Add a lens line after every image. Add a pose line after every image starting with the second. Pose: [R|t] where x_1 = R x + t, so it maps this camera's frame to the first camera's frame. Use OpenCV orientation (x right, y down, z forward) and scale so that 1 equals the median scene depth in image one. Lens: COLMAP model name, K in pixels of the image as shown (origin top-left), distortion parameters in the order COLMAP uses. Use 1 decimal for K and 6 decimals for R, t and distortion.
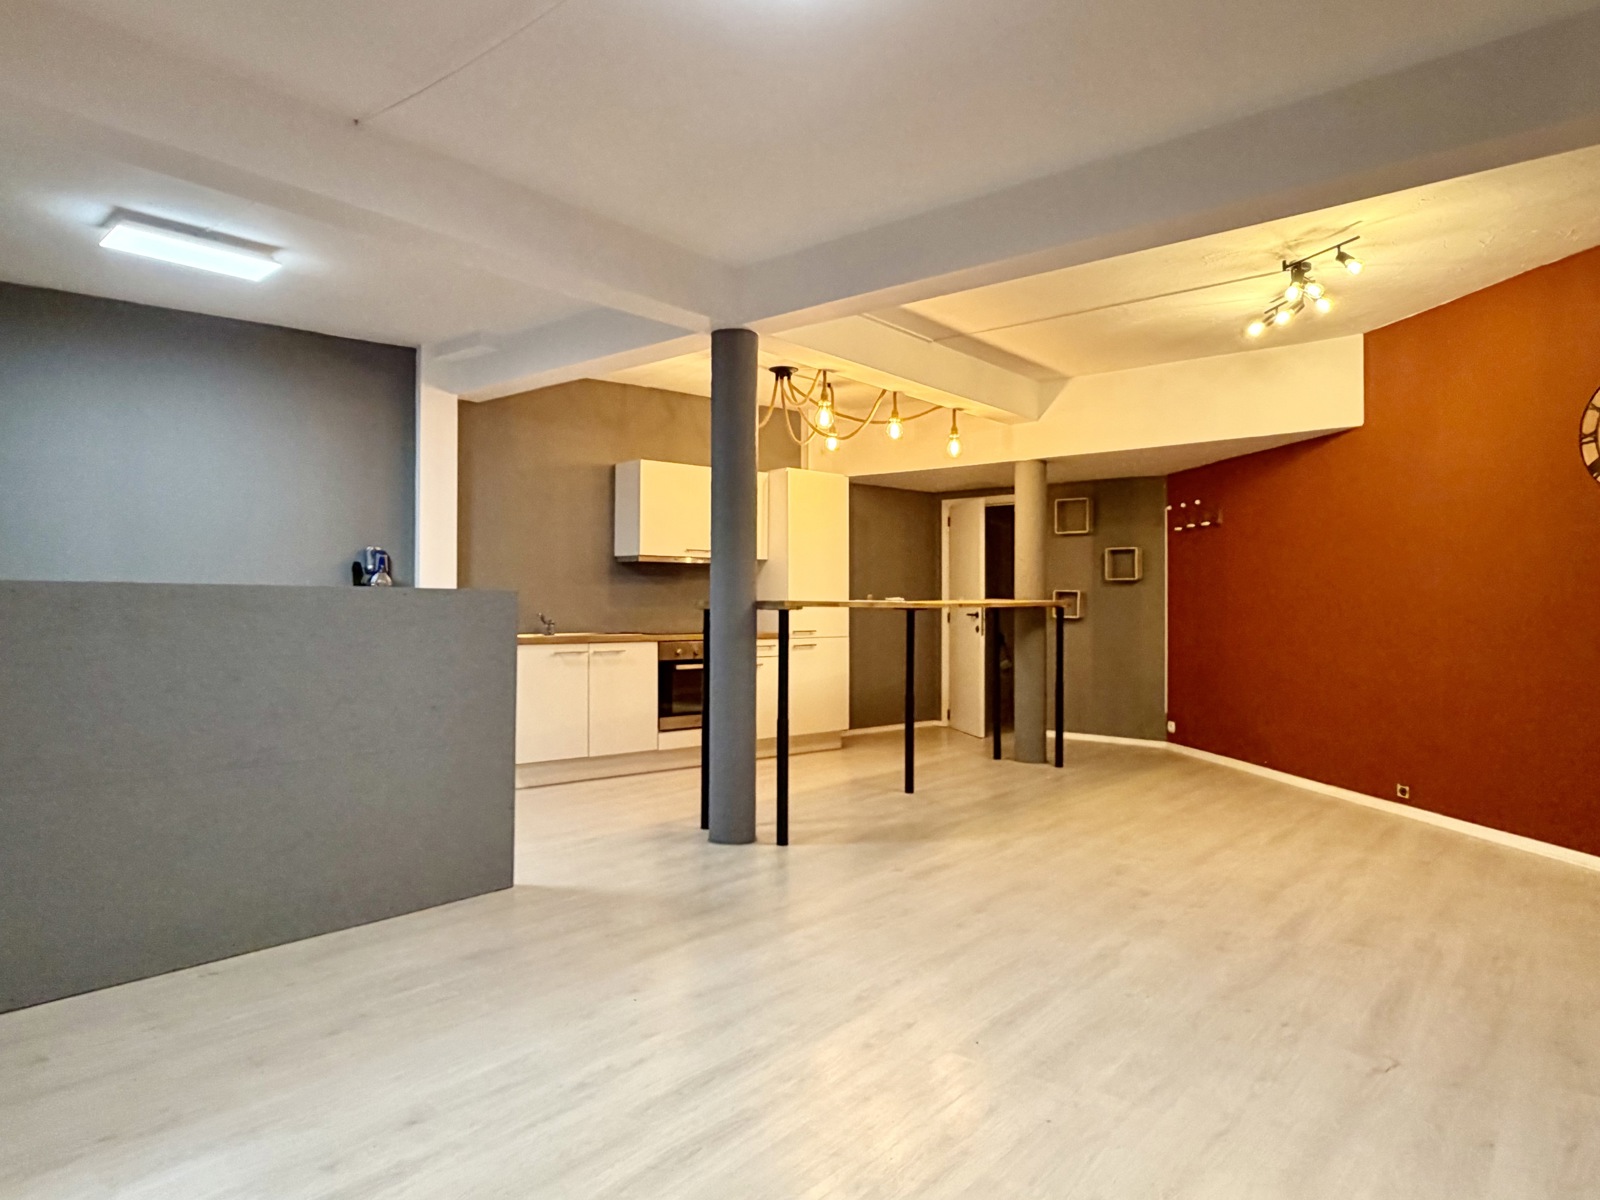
lens RADIAL K [[981.2, 0, 812.7], [0, 981.2, 598.4], [0, 0, 1]] dist [0.002024, -0.001181]
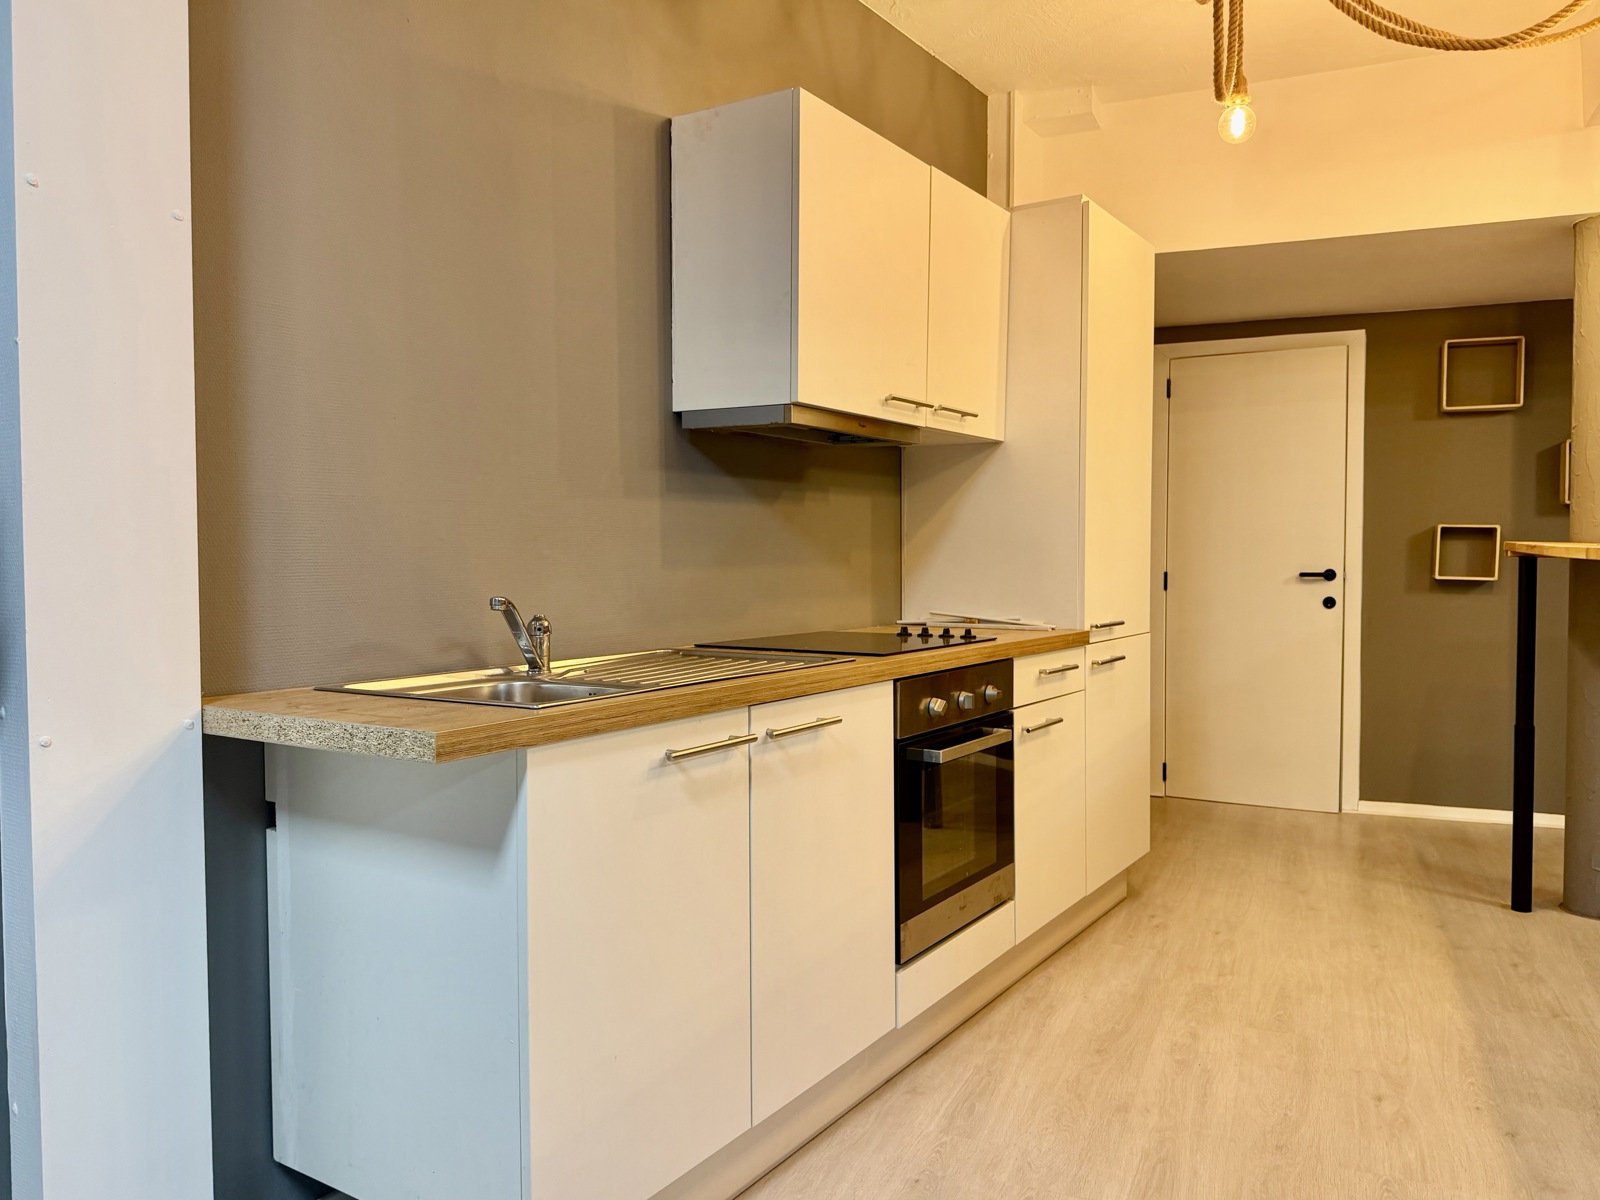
lens RADIAL K [[1180.4, 0, 800.0], [0, 1180.4, 600.0], [0, 0, 1]] dist [0.003125, -0.001078]
pose [[0.958698, -0.016570, 0.283942, -0.290318], [0.004244, 0.999024, 0.043969, 0.002387], [-0.284393, -0.040947, 0.957833, 0.649993]]
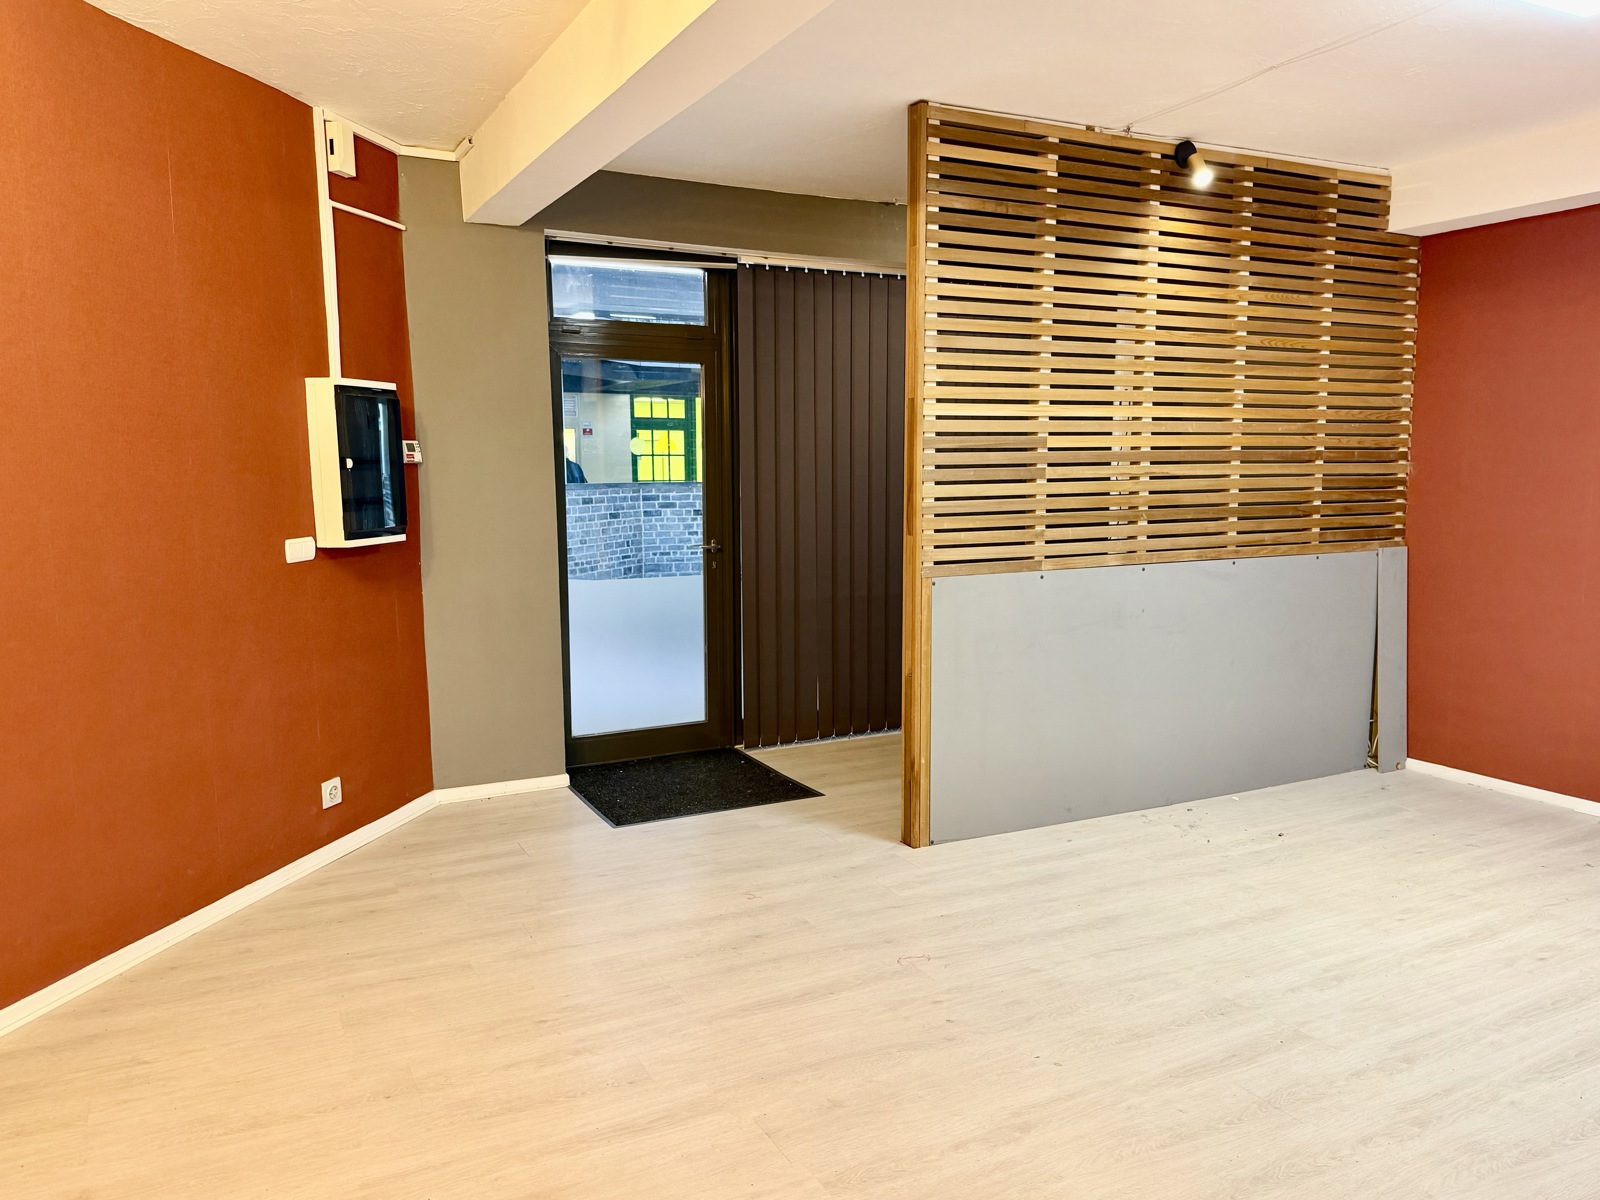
lens RADIAL K [[1180.4, 0, 800.0], [0, 1180.4, 600.0], [0, 0, 1]] dist [0.003125, -0.001078]
pose [[-0.919801, -0.045632, 0.389722, 0.066433], [-0.002092, 0.993771, 0.111422, -0.042127], [-0.392379, 0.101671, -0.914167, 0.860863]]
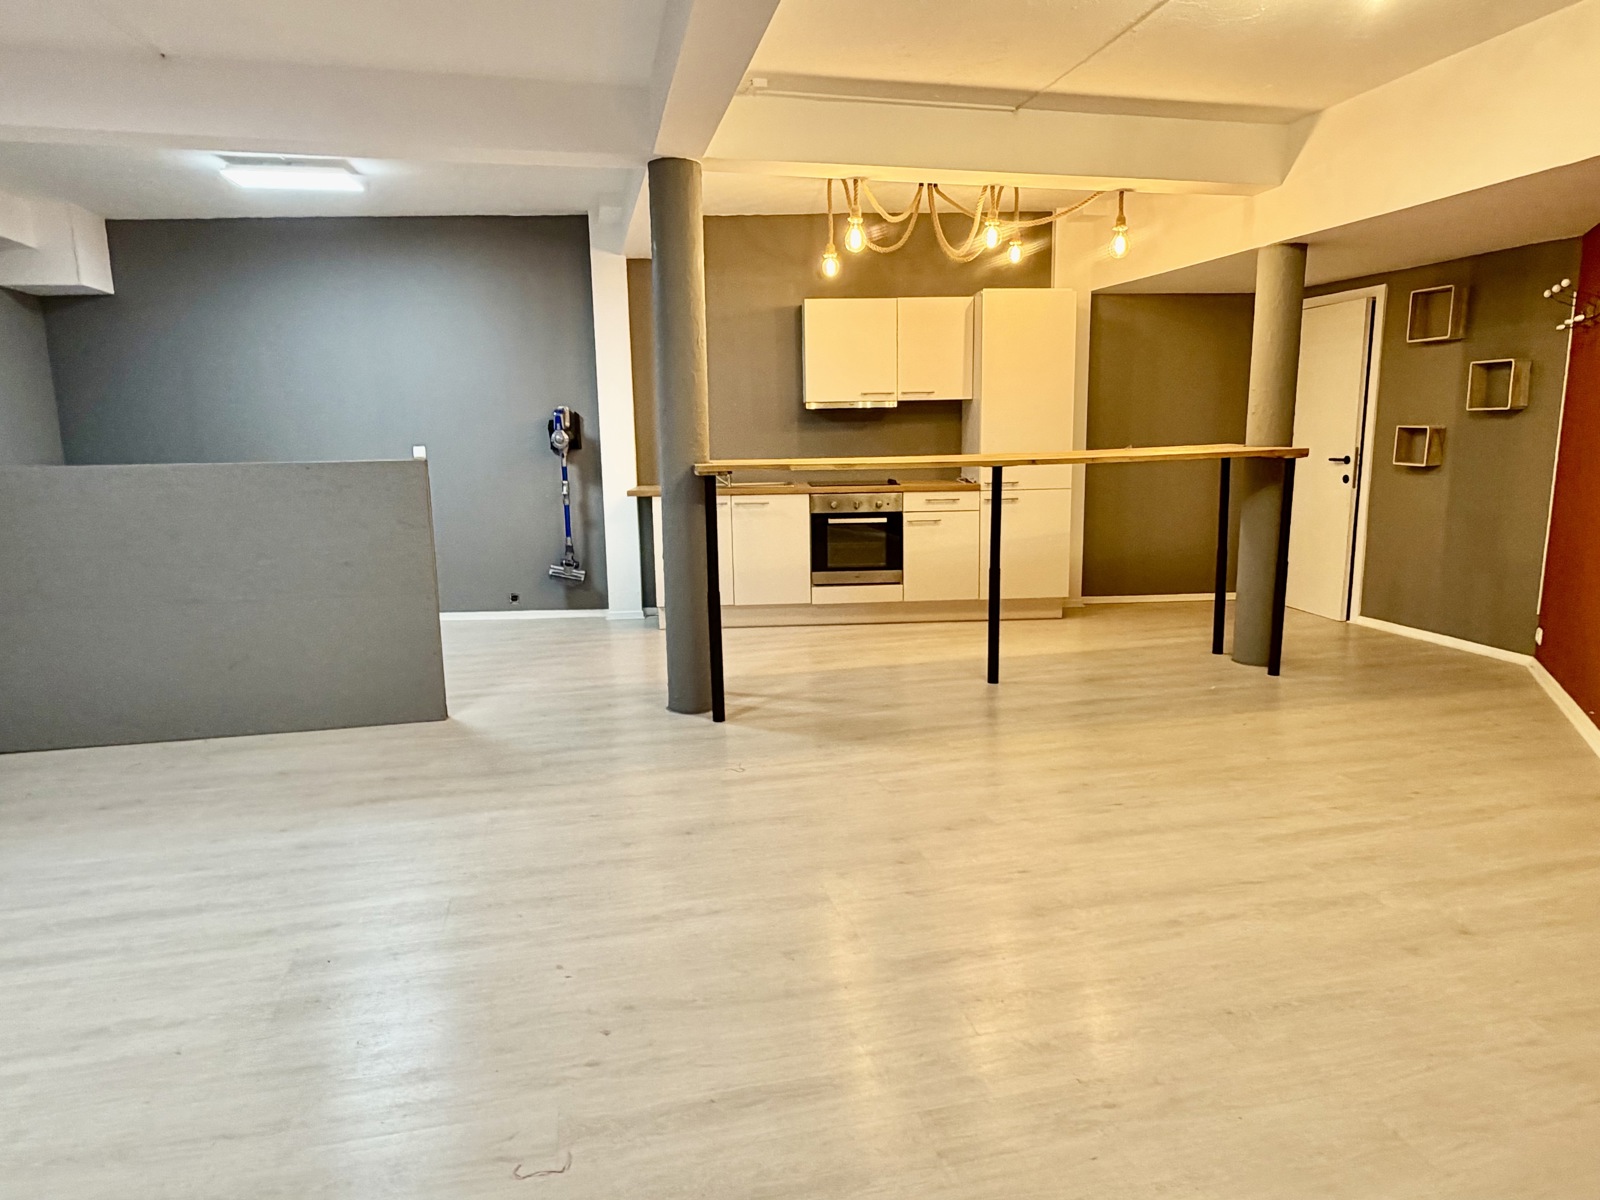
lens RADIAL K [[981.2, 0, 812.7], [0, 981.2, 598.4], [0, 0, 1]] dist [0.002024, -0.001181]
pose [[0.798164, 0.088674, -0.595878, 0.429262], [0.021825, 0.984202, 0.175696, -0.024314], [0.602044, -0.153240, 0.783620, 0.226692]]
